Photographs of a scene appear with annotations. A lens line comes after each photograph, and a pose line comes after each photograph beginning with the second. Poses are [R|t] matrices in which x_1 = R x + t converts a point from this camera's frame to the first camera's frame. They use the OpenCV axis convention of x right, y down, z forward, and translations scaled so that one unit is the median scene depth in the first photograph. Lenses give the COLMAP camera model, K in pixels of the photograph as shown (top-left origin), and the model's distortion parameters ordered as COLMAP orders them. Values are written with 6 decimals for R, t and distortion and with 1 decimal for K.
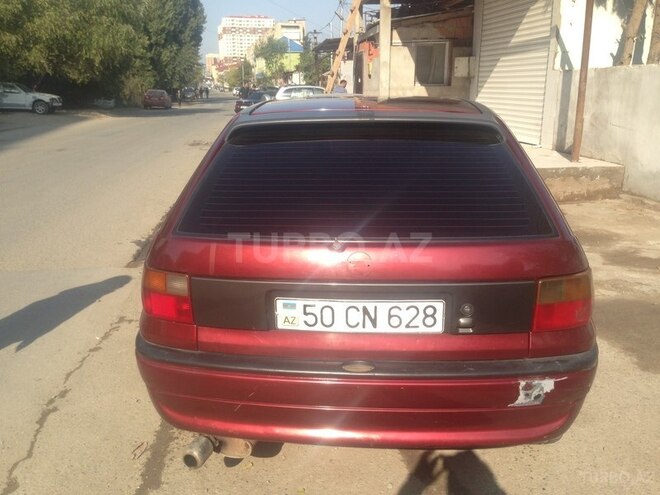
lens RADIAL K [[636.7, 0, 326.5], [0, 636.7, 247.1], [0, 0, 1]] dist [-0.002988, 0.000000]
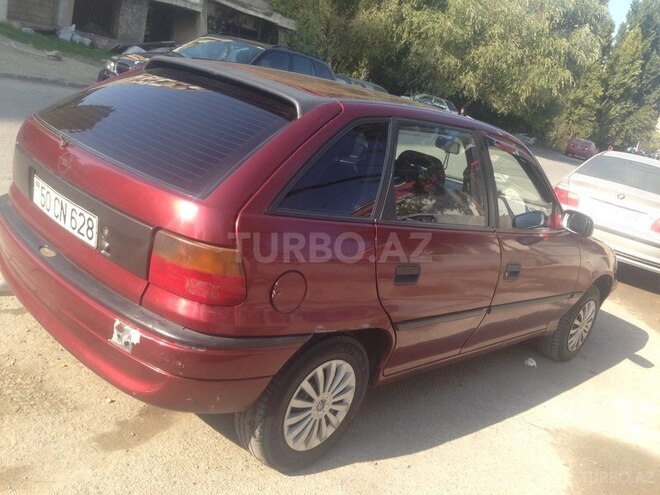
lens RADIAL K [[636.7, 0, 330.0], [0, 636.7, 247.0], [0, 0, 1]] dist [-0.002988, 0.000000]
pose [[0.729202, 0.328143, -0.600489, 0.112565], [-0.370679, 0.927044, 0.056460, -0.007521], [0.575206, 0.181418, 0.797637, 0.038251]]
